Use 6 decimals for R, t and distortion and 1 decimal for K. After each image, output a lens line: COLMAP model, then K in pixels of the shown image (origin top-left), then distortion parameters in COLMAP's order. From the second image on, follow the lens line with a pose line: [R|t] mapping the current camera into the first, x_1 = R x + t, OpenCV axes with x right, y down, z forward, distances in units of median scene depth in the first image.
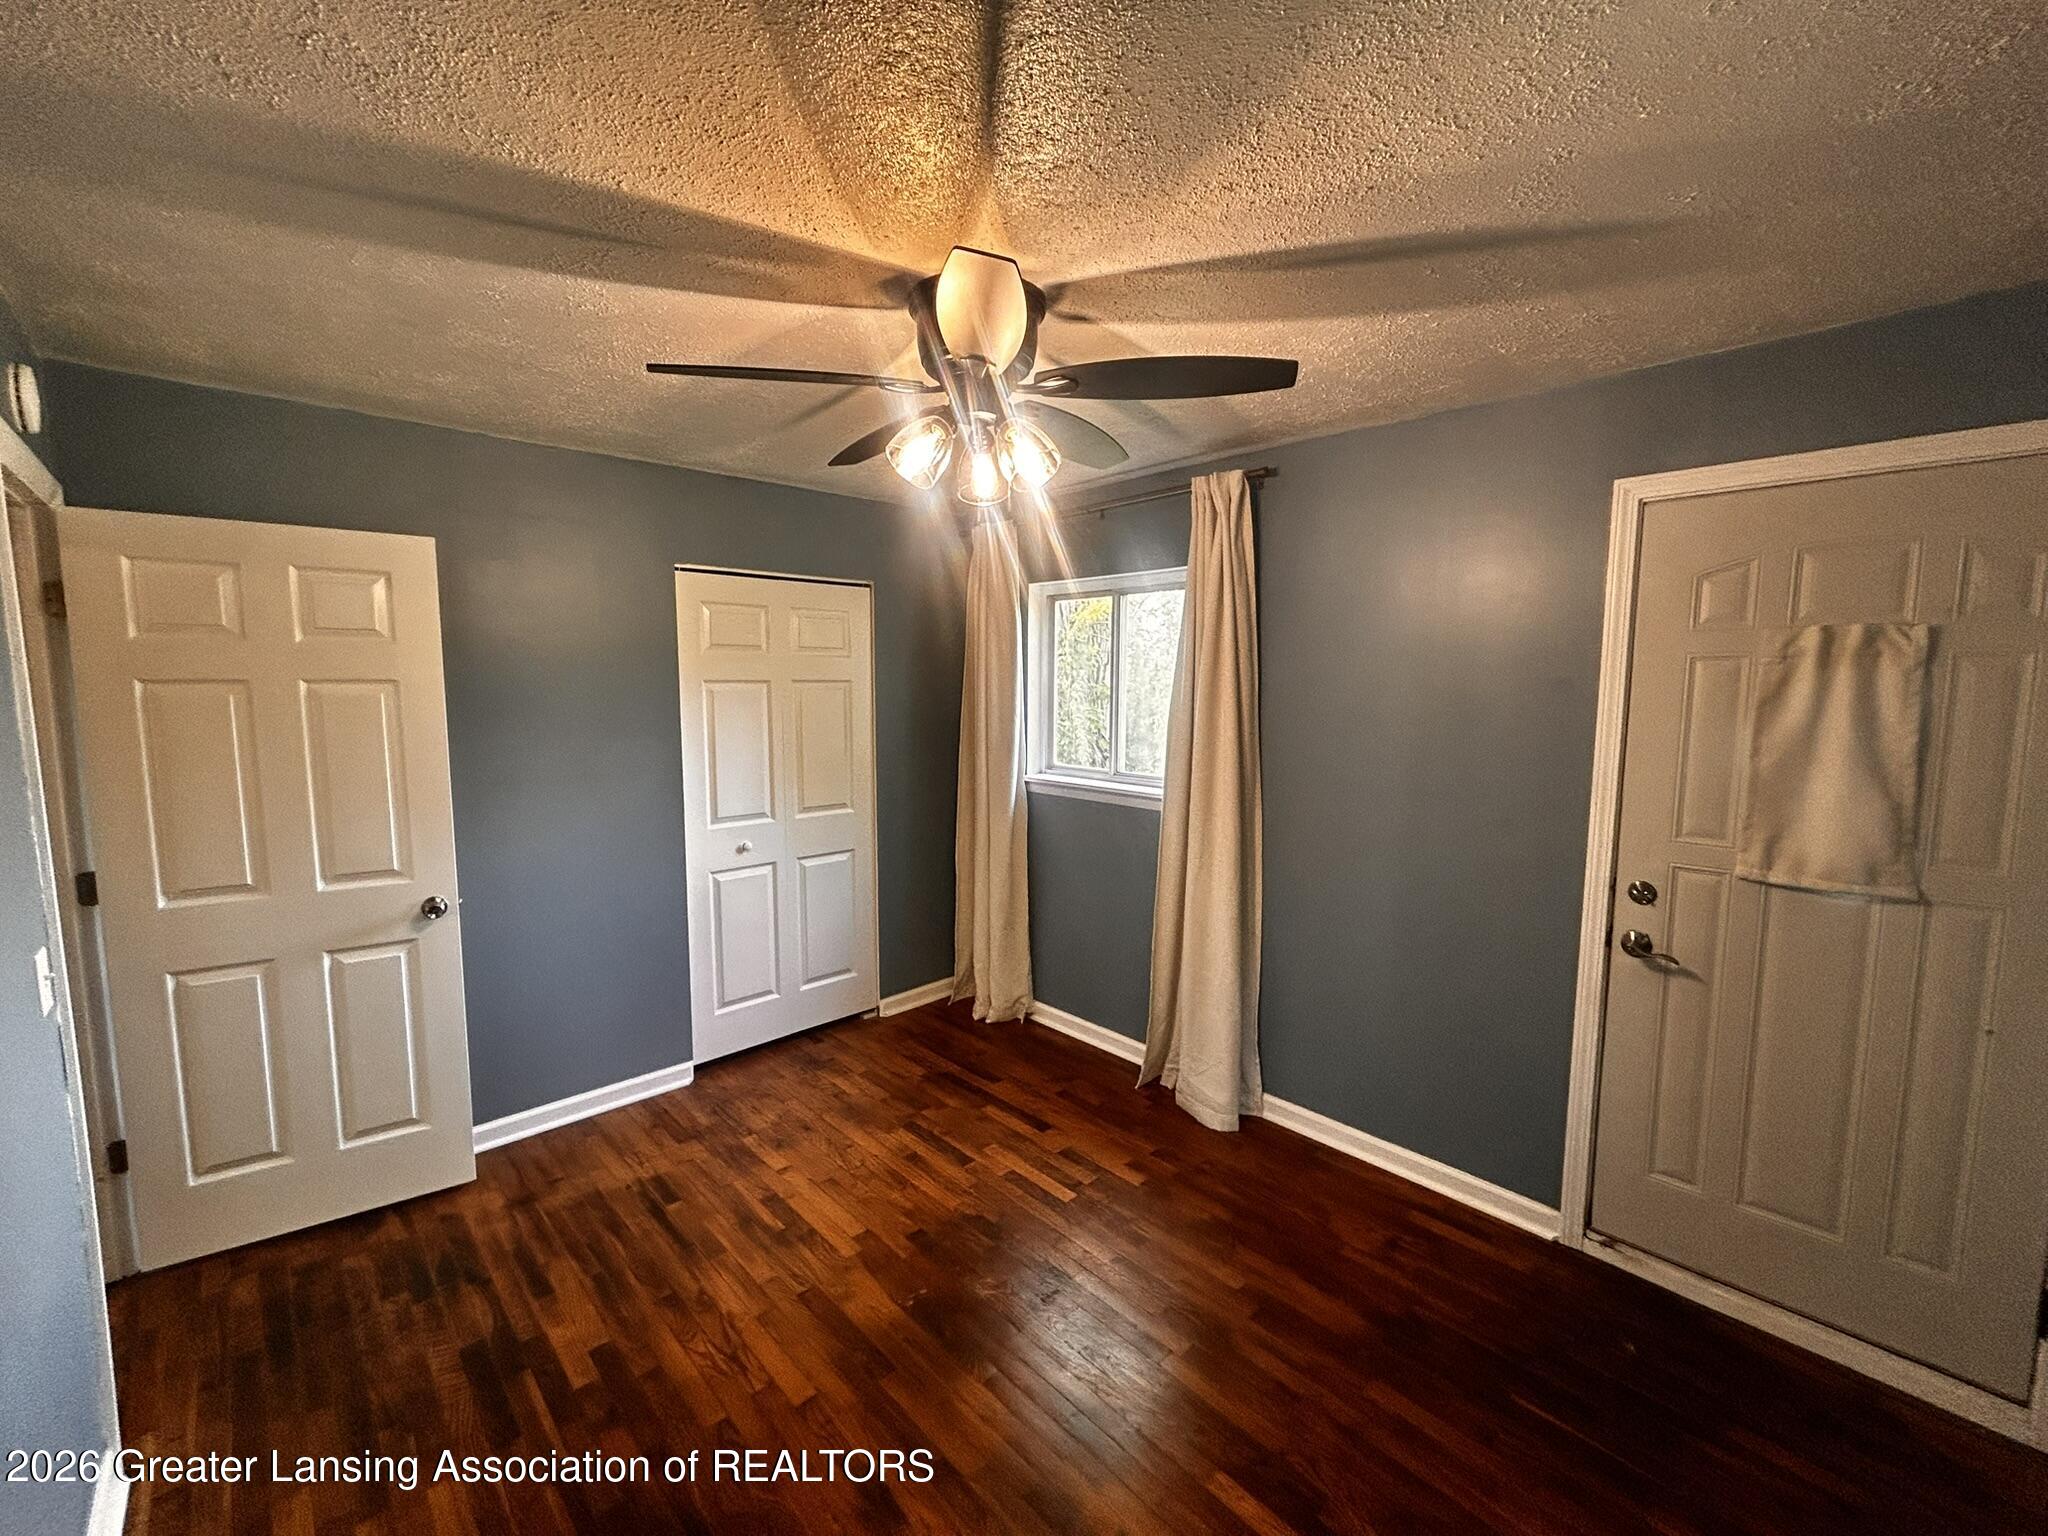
lens RADIAL K [[835.2, 0, 1024.0], [0, 835.2, 768.0], [0, 0, 1]] dist [-0.002816, 0.002471]
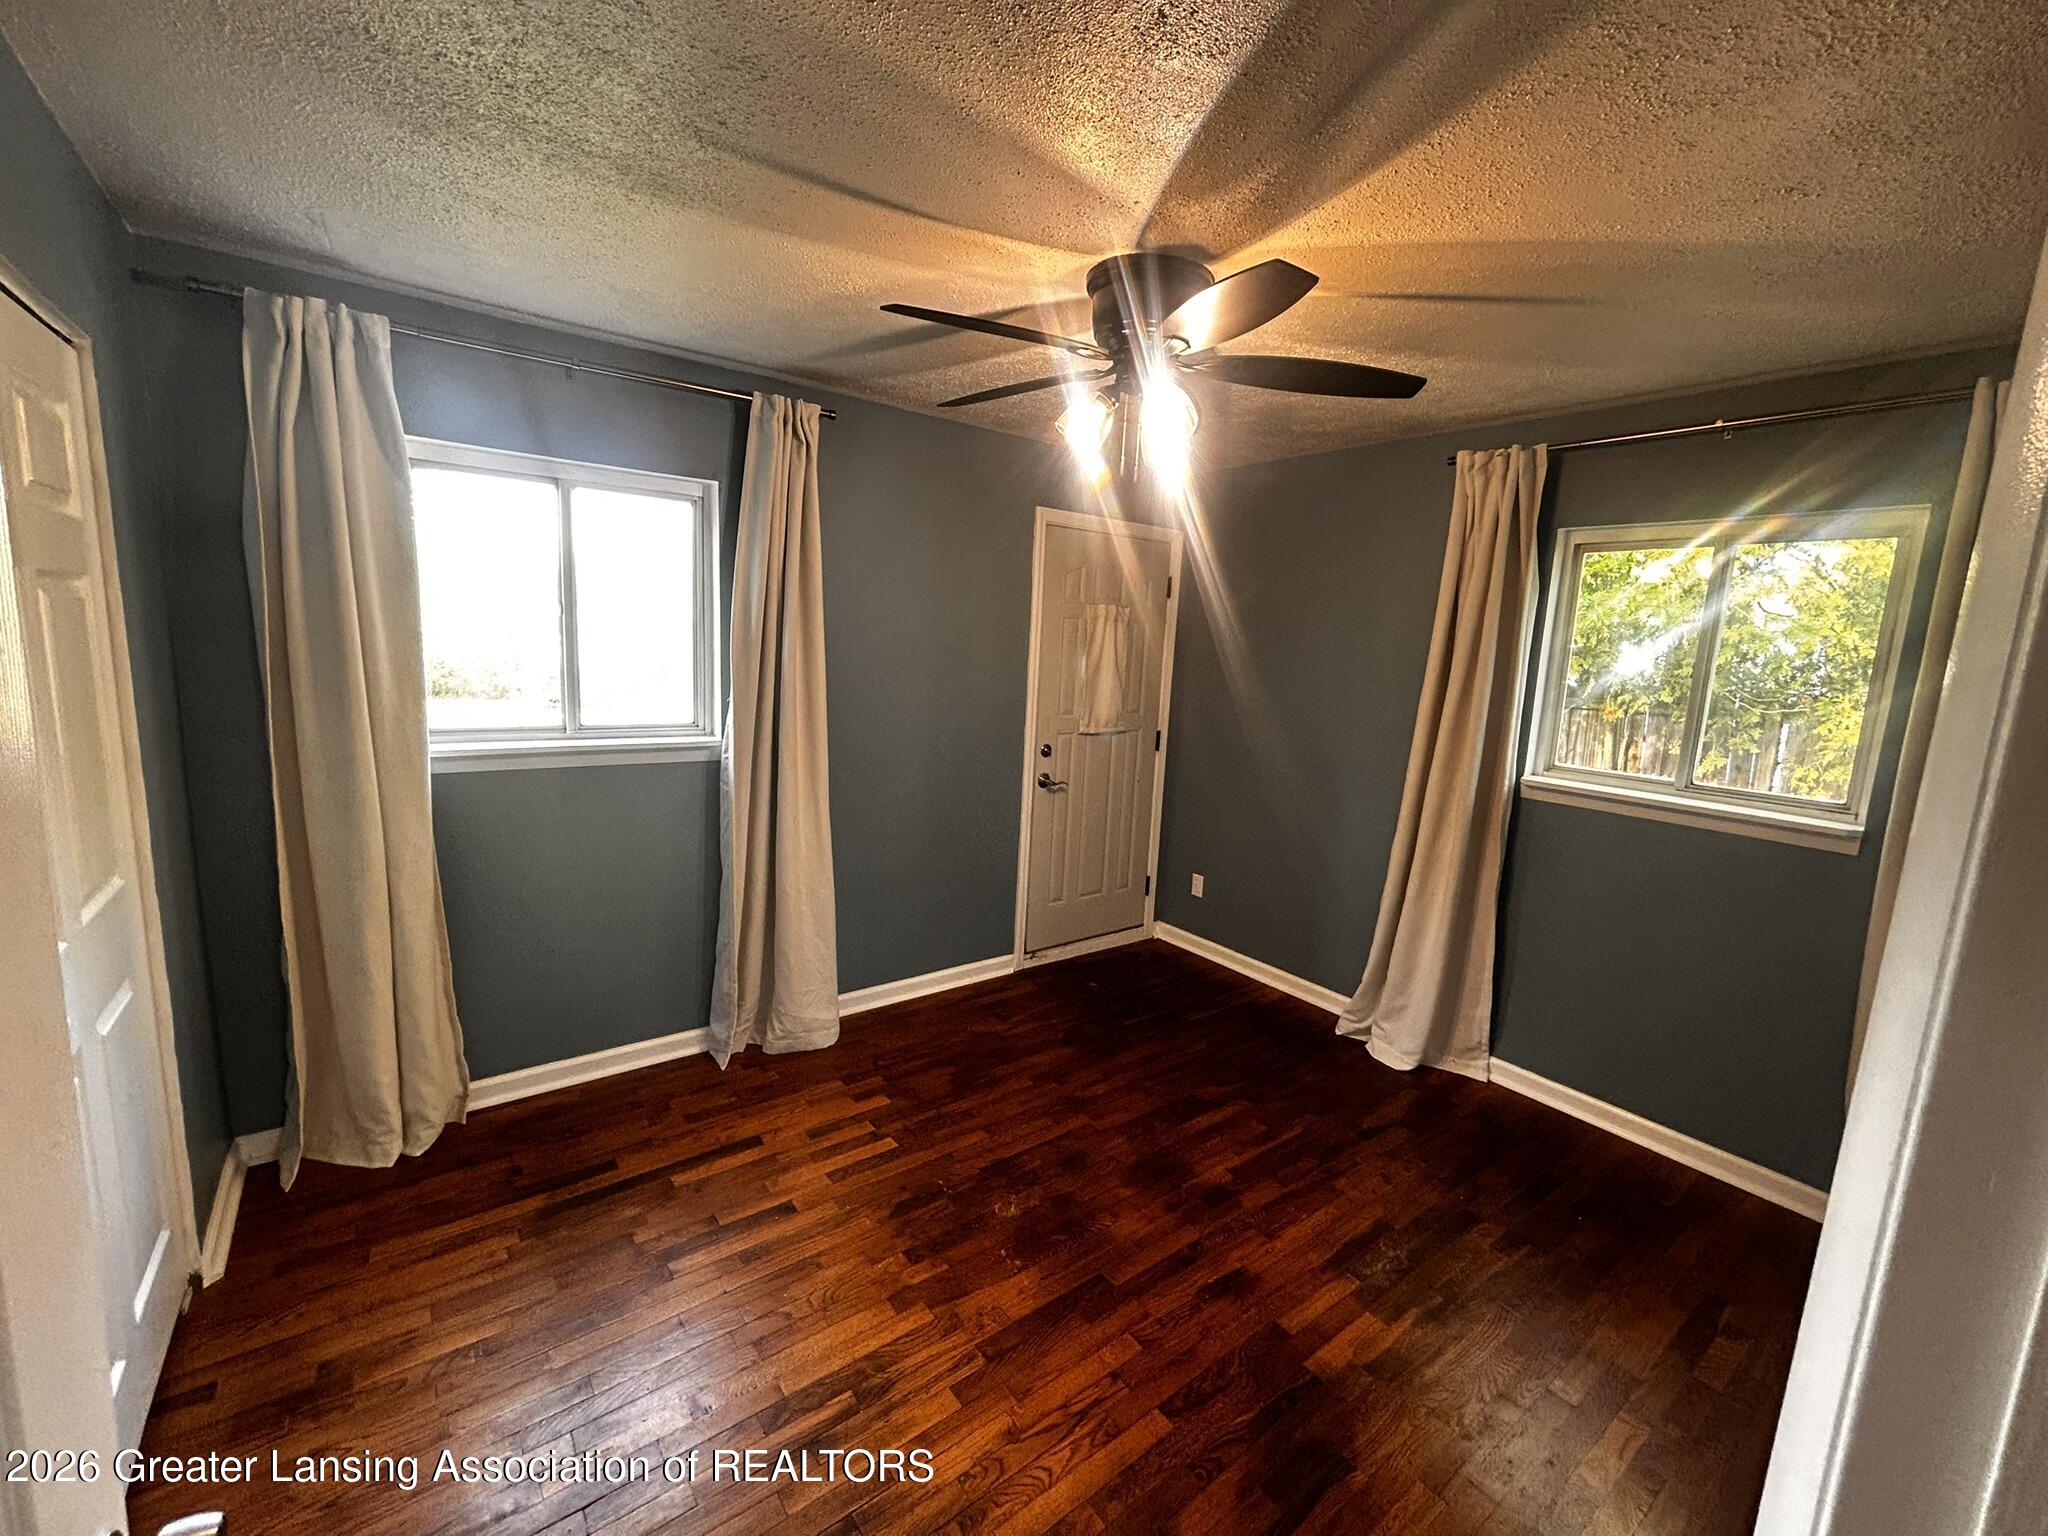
lens RADIAL K [[835.2, 0, 1024.0], [0, 835.2, 768.0], [0, 0, 1]] dist [-0.002816, 0.002471]
pose [[0.107939, -0.152628, 0.982372, -0.807738], [0.057397, 0.987453, 0.147111, -0.061386], [-0.992499, 0.040506, 0.115345, 0.684816]]
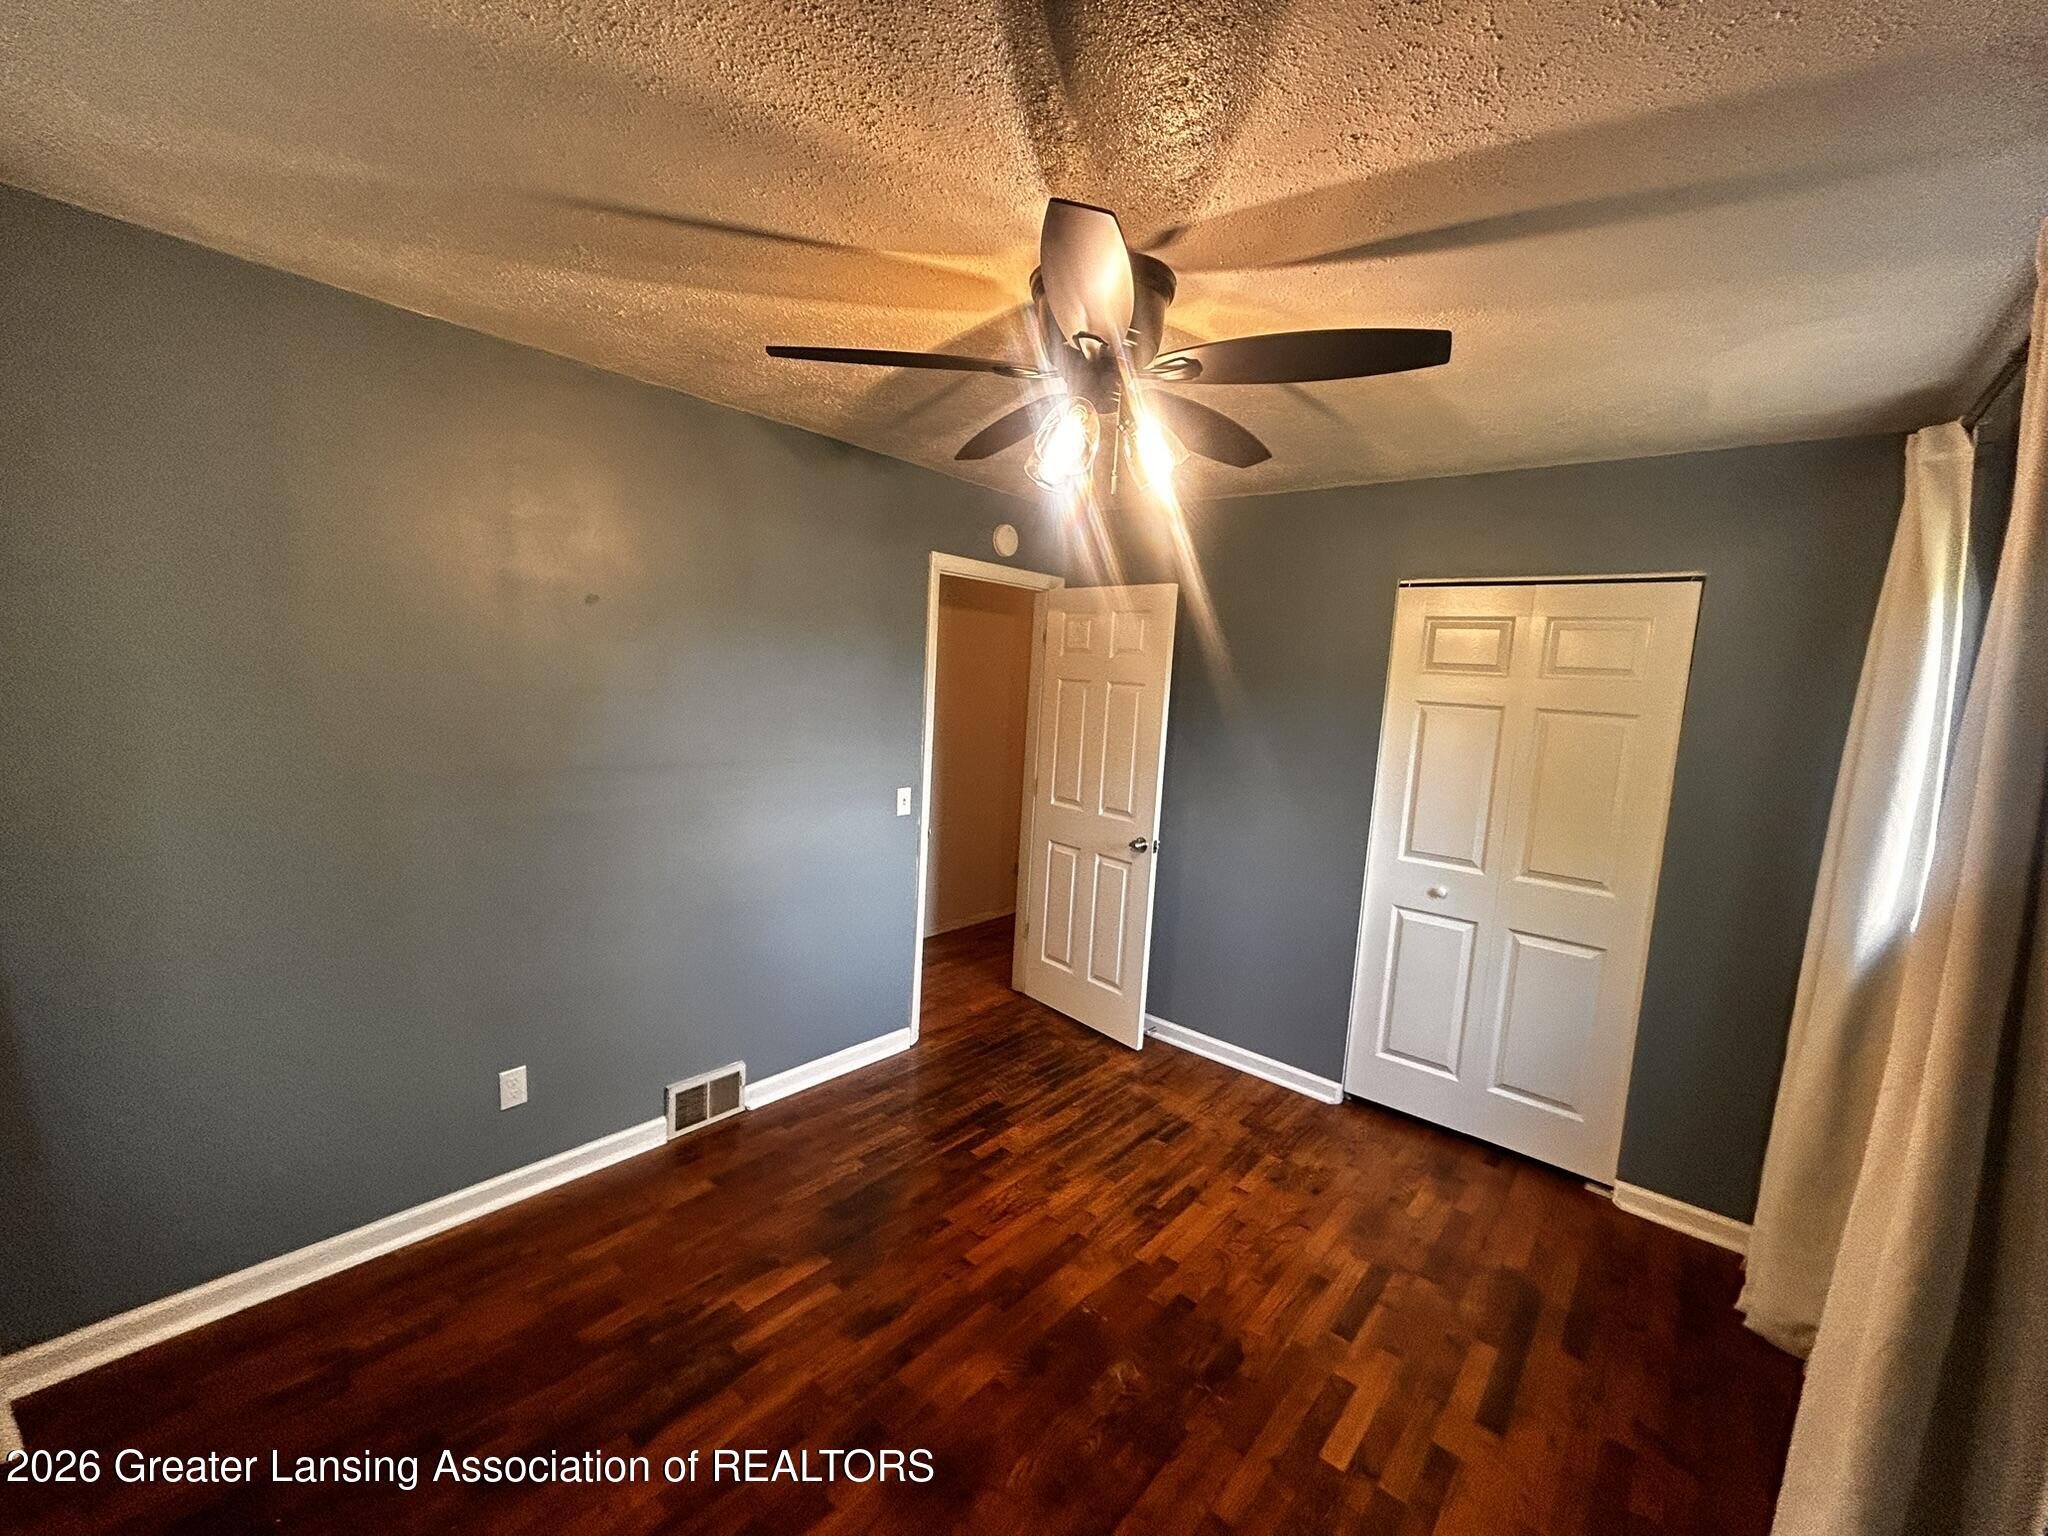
lens RADIAL K [[835.2, 0, 1024.0], [0, 835.2, 768.0], [0, 0, 1]] dist [-0.002816, 0.002471]
pose [[0.111919, 0.113880, -0.987170, 0.607738], [-0.164746, 0.981791, 0.094582, -0.057947], [0.979966, 0.152047, 0.128642, 0.561668]]
